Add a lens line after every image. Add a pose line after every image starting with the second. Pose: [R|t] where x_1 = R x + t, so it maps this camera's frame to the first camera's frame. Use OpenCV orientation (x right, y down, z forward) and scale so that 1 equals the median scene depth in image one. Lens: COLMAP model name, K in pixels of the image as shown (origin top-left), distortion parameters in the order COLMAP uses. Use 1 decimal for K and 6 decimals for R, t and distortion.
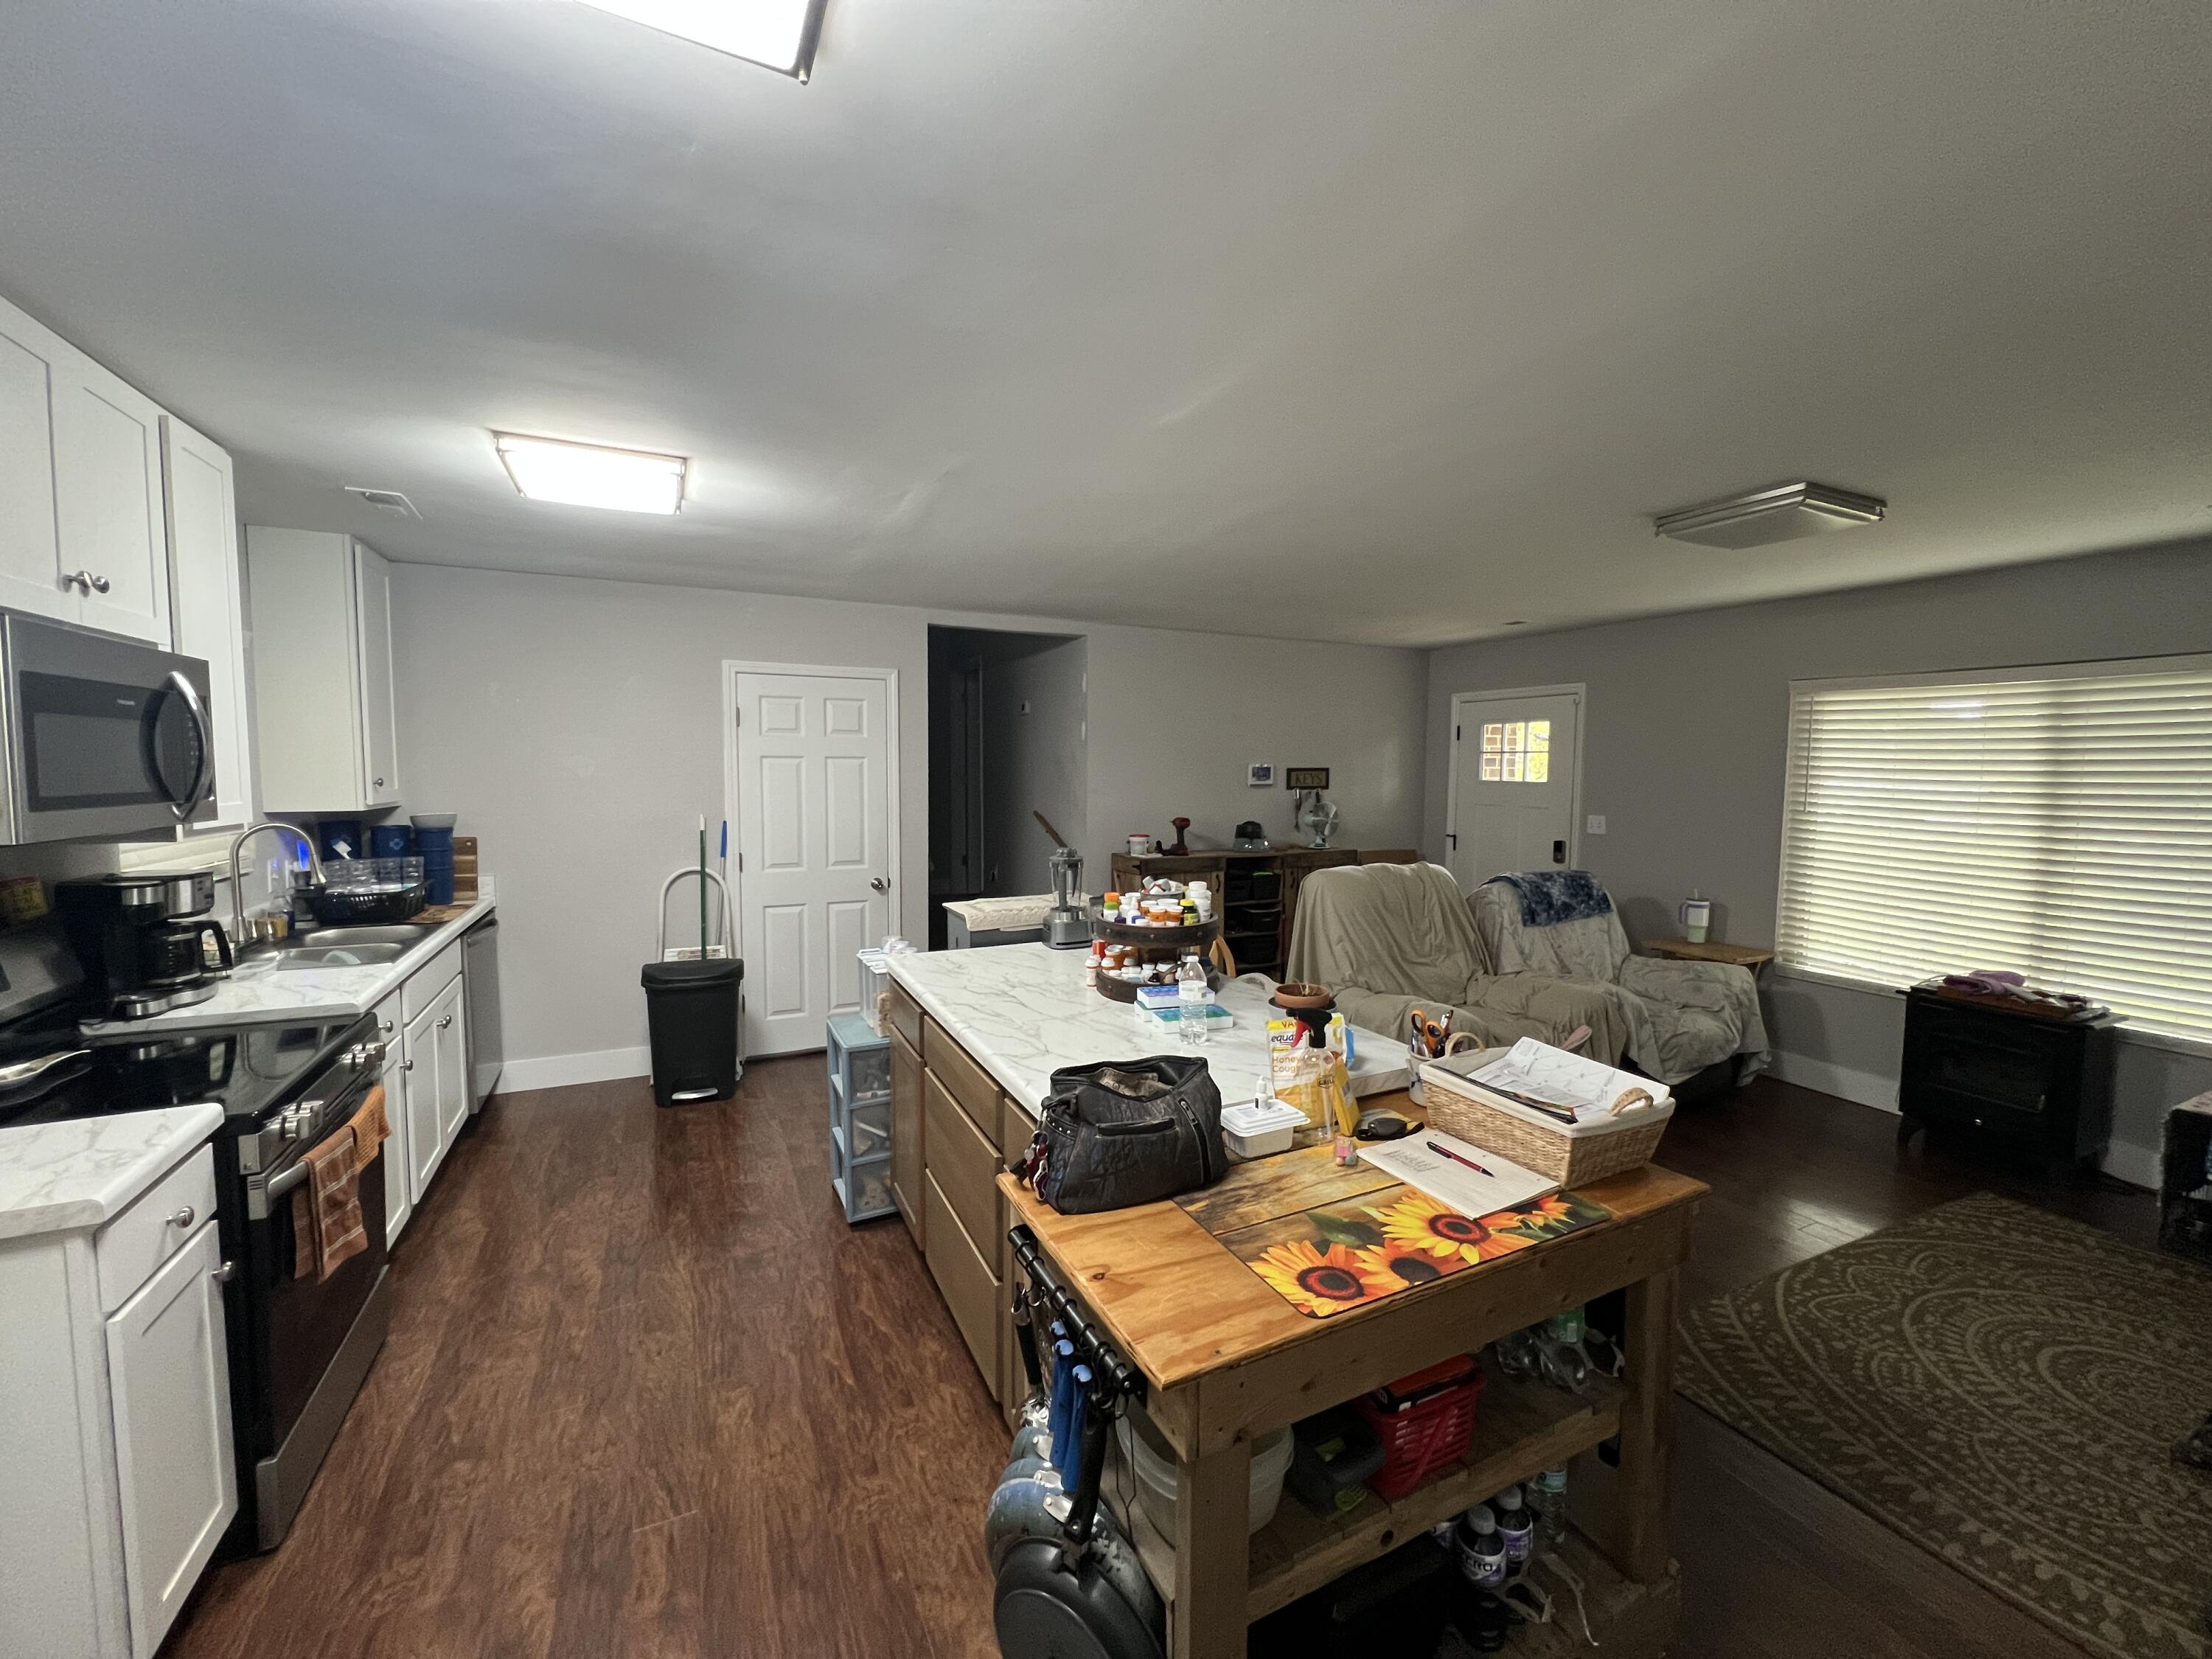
lens RADIAL K [[889.8, 0, 1099.4], [0, 889.8, 822.8], [0, 0, 1]] dist [0.002678, 0.000631]
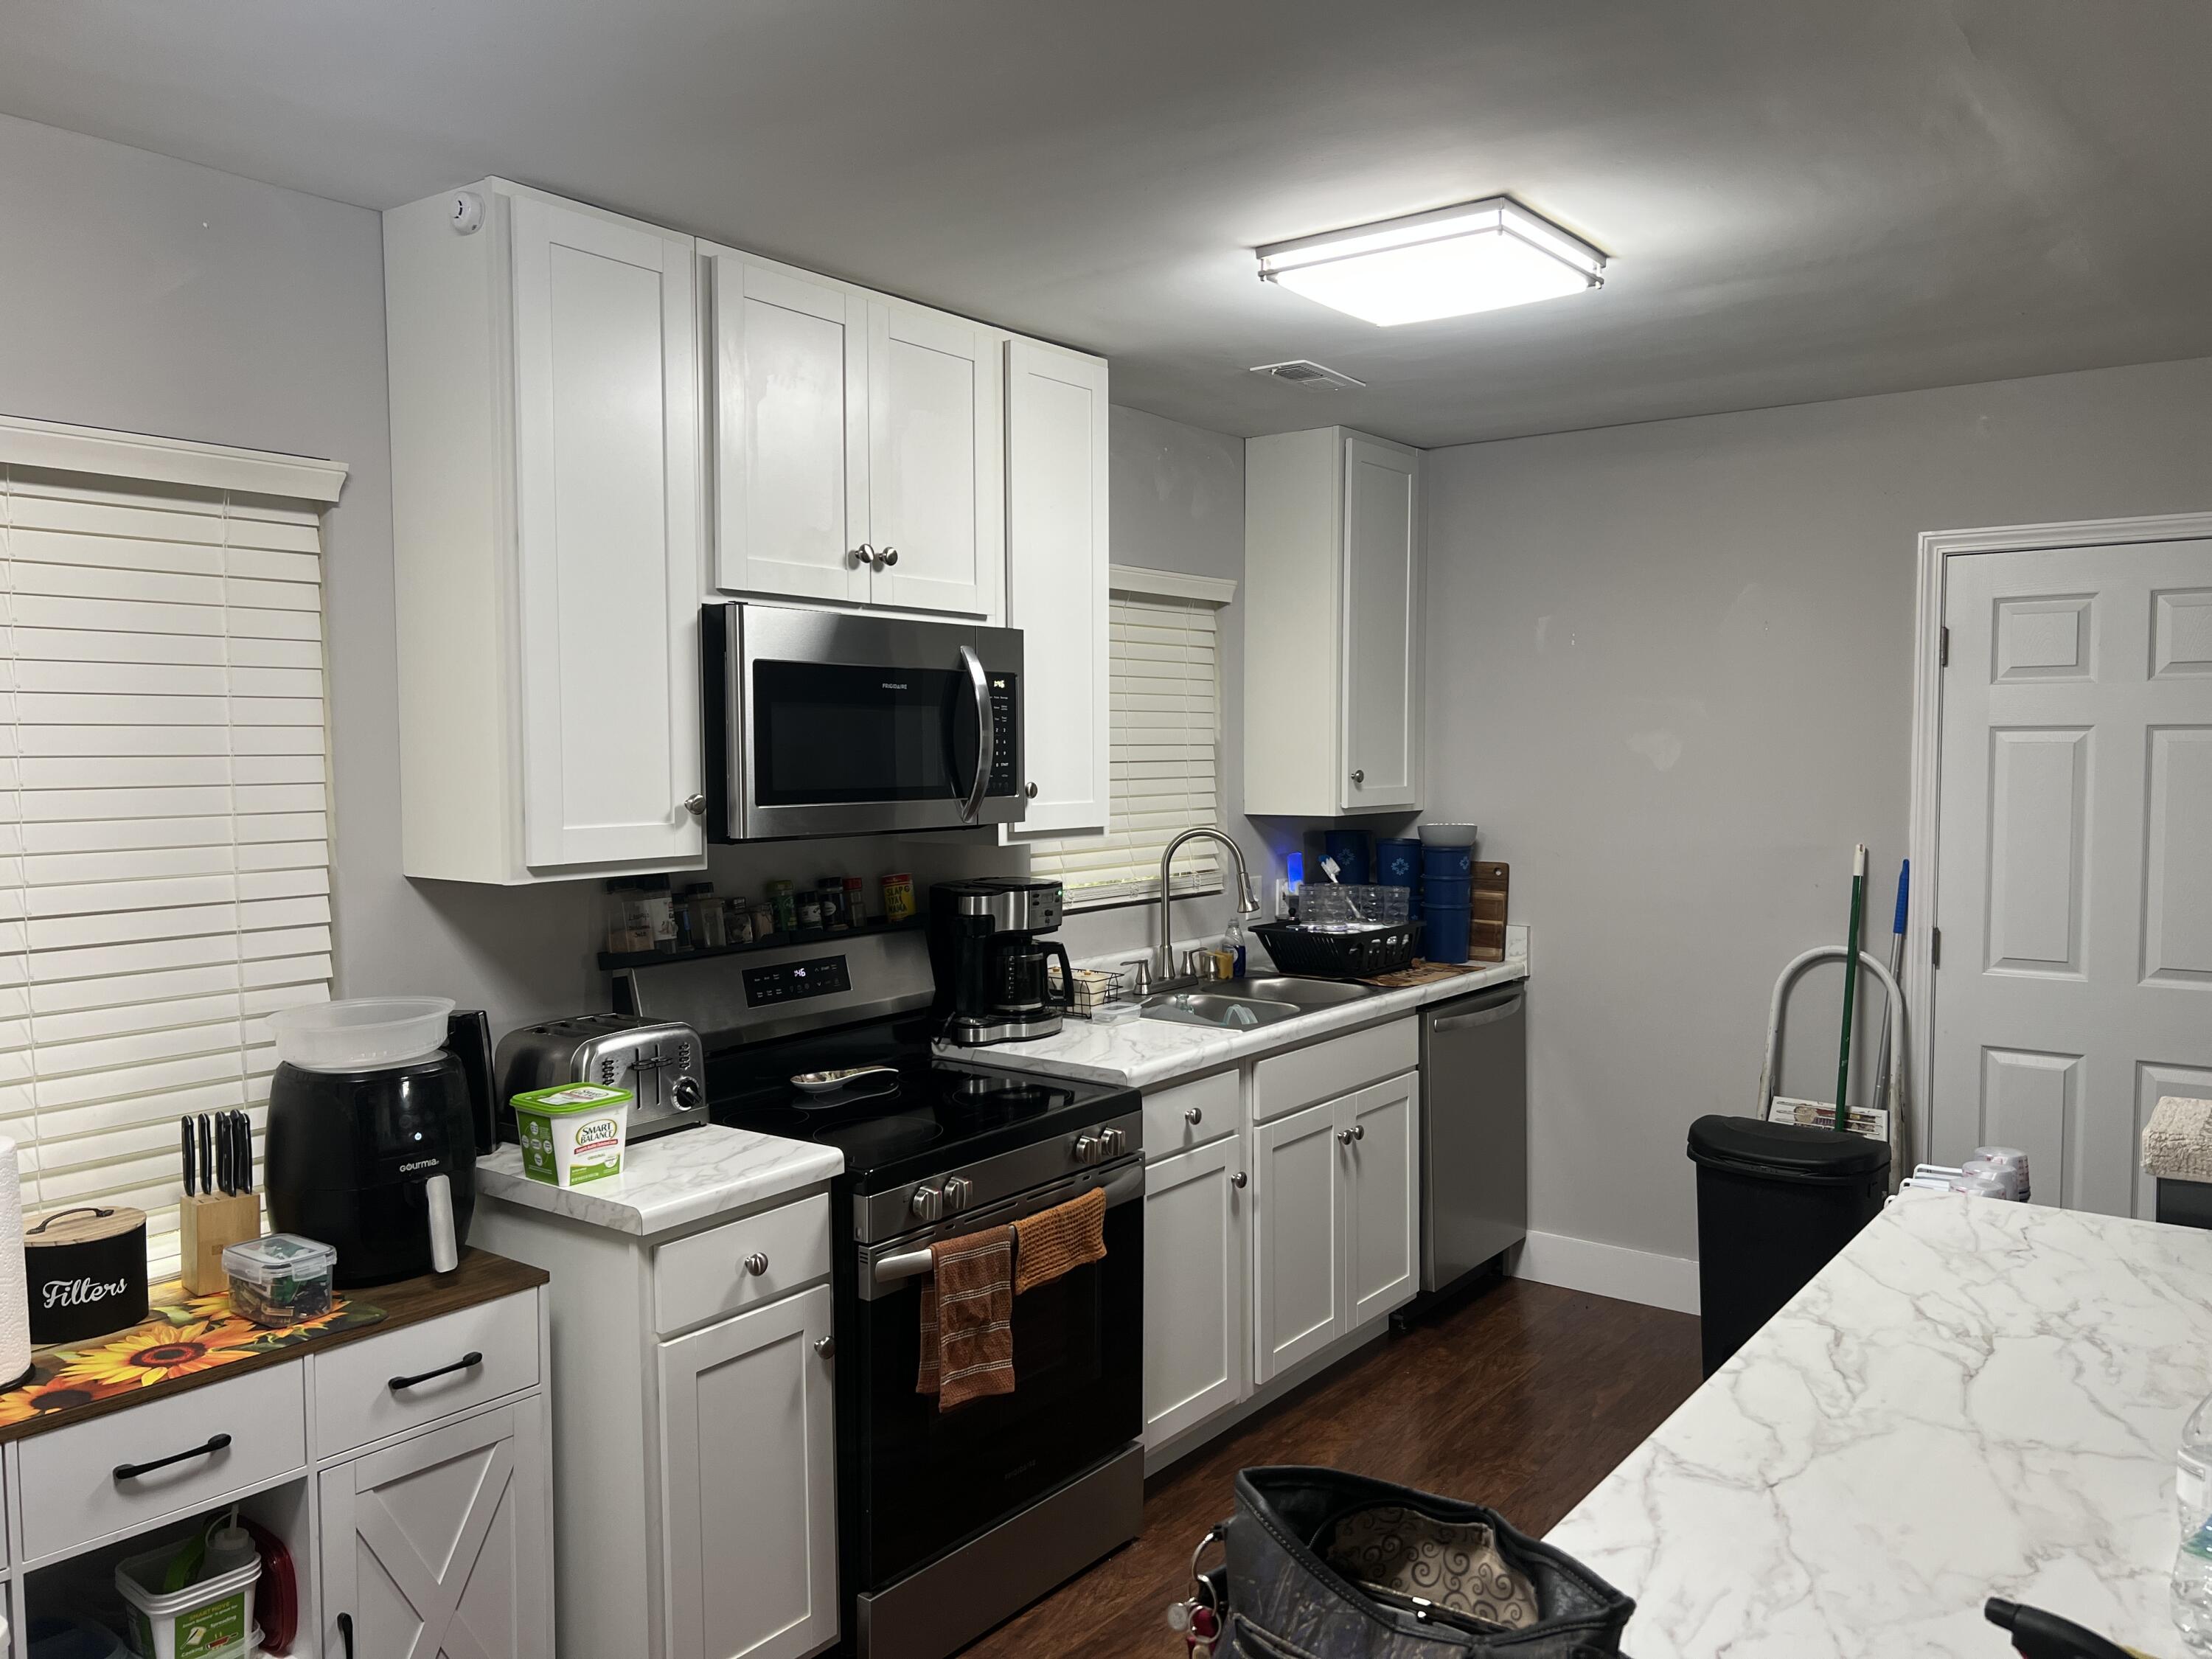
lens RADIAL K [[1672.6, 0, 1099.3], [0, 1672.6, 838.0], [0, 0, 1]] dist [0.047932, -0.044968]
pose [[0.458779, 0.044293, -0.887446, 0.377620], [-0.051648, 0.998397, 0.023131, -0.024291], [0.887048, 0.035222, 0.460331, 0.324578]]
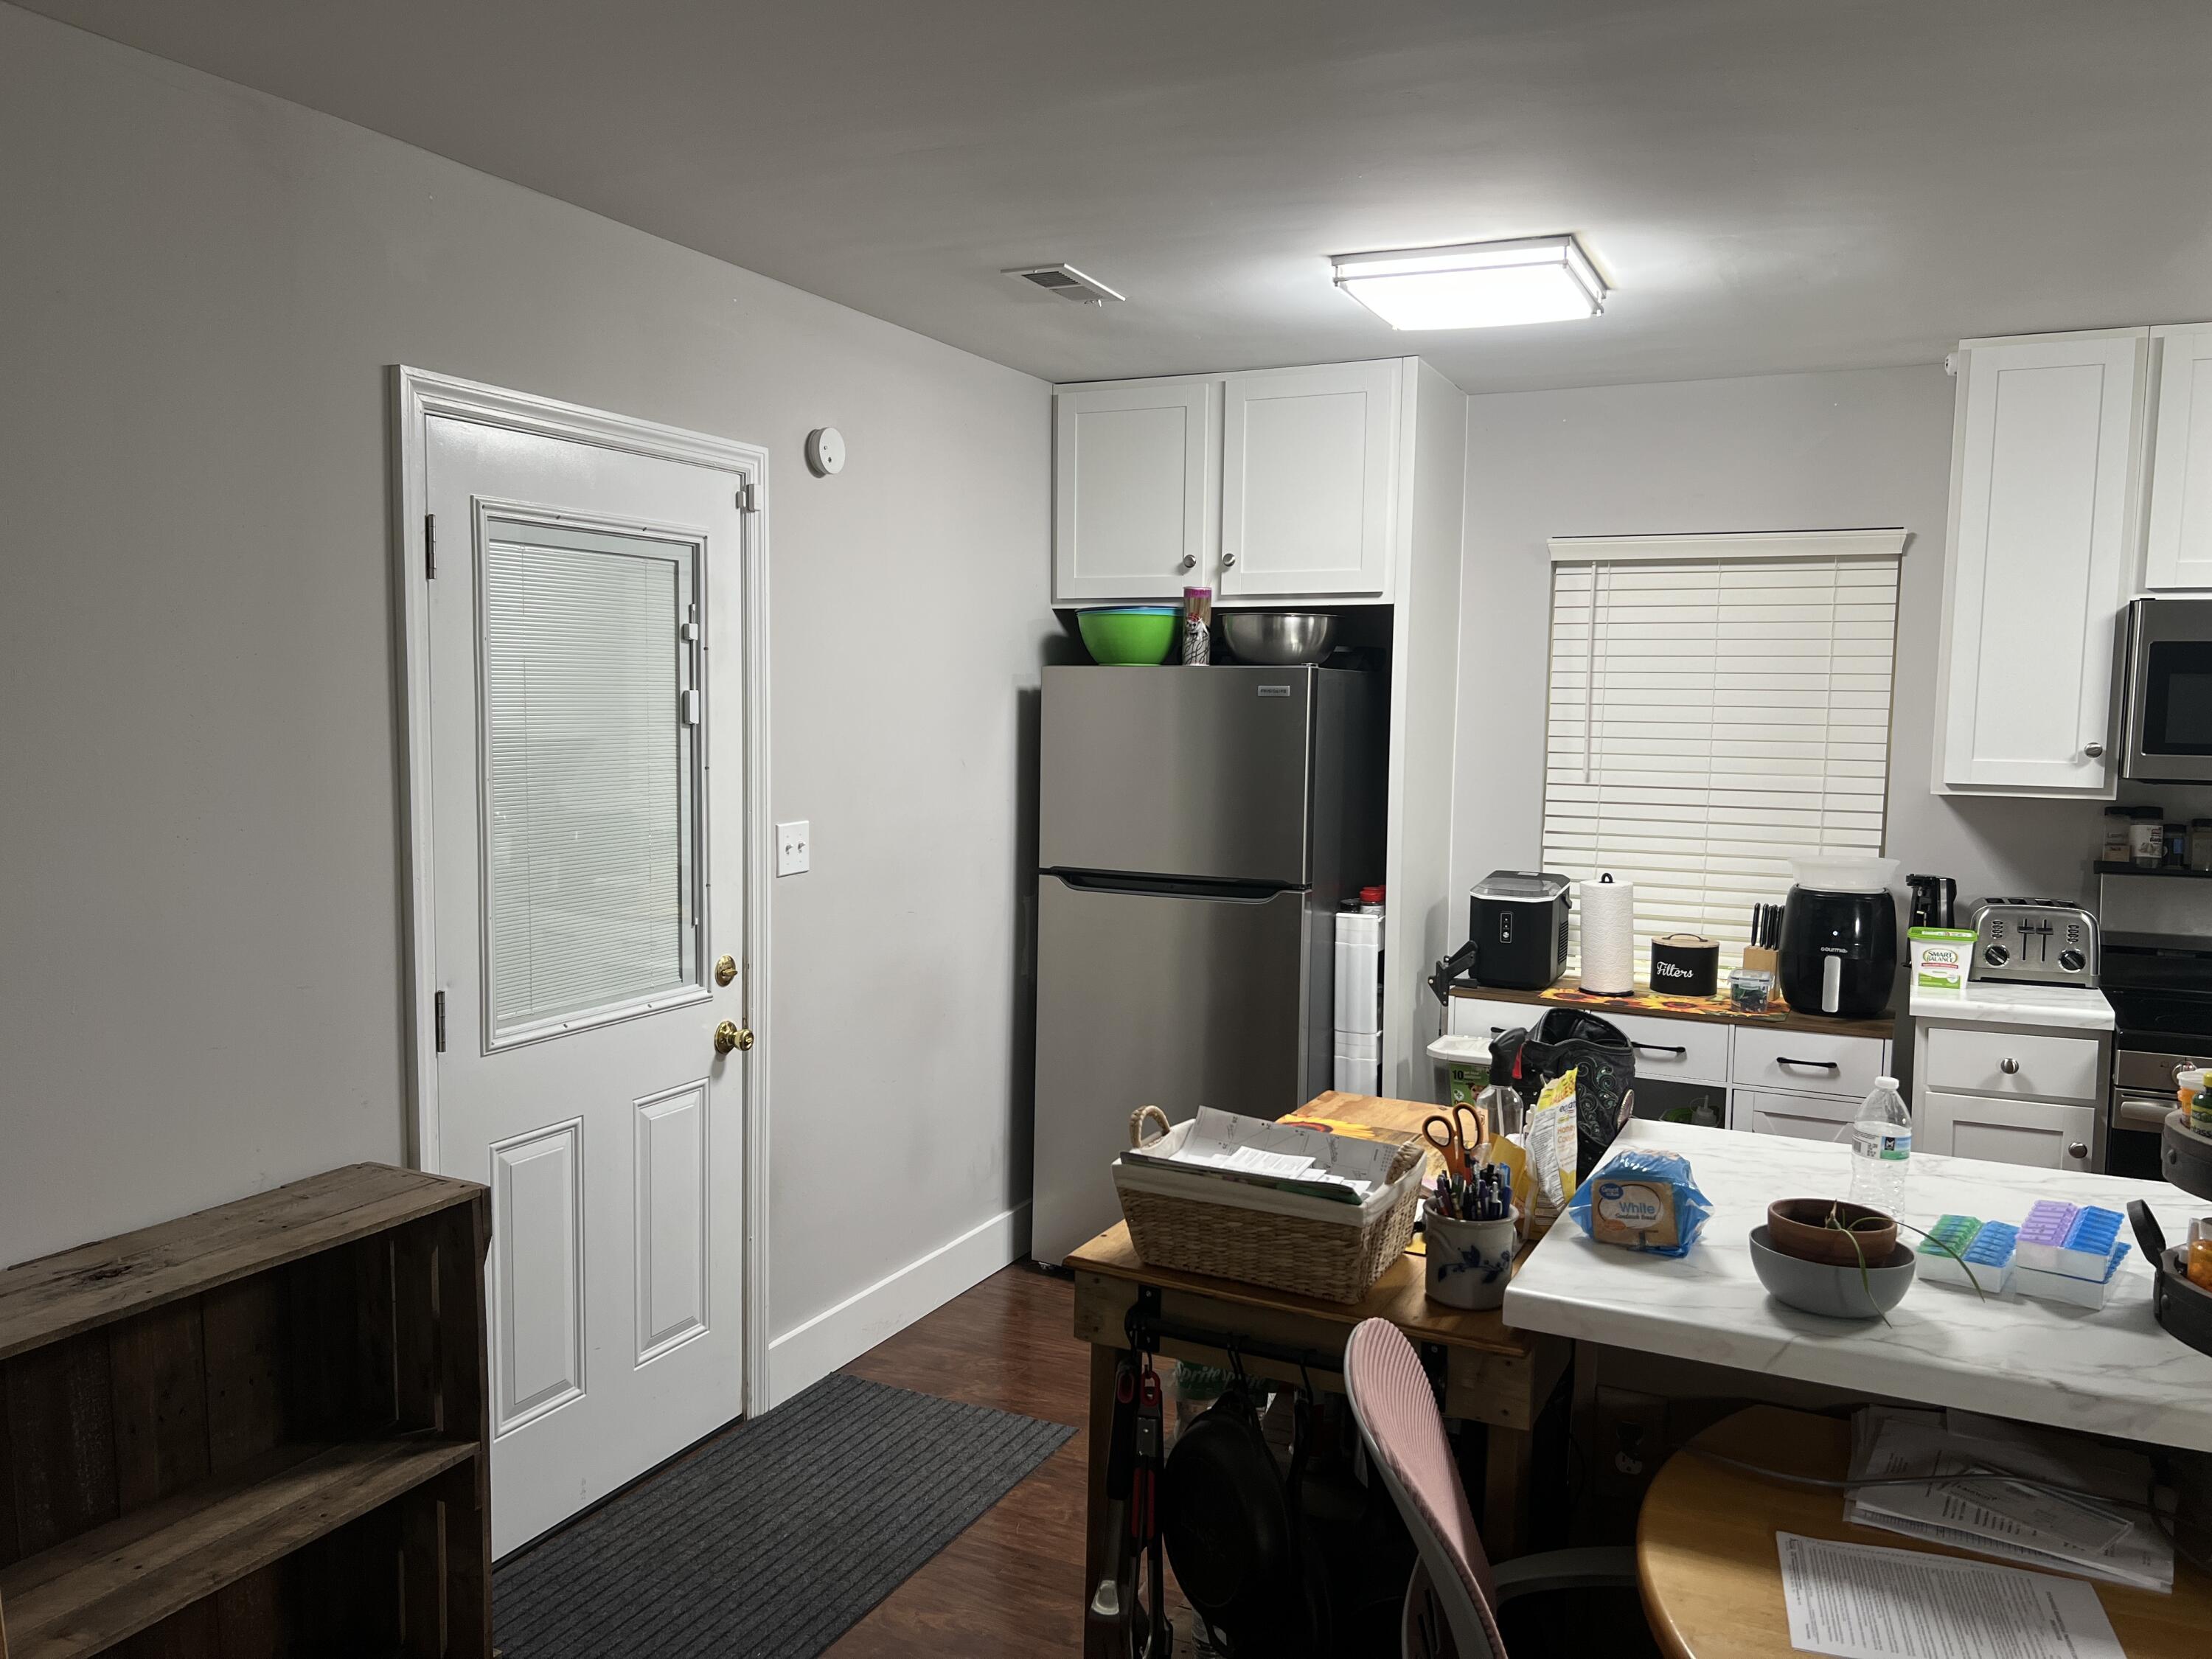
lens RADIAL K [[1672.6, 0, 1110.4], [0, 1672.6, 832.6], [0, 0, 1]] dist [0.047932, -0.044968]
pose [[-0.781867, 0.036263, -0.622390, 0.931374], [-0.059503, 0.989409, 0.132397, -0.084415], [0.620600, 0.140551, -0.771428, 1.263894]]
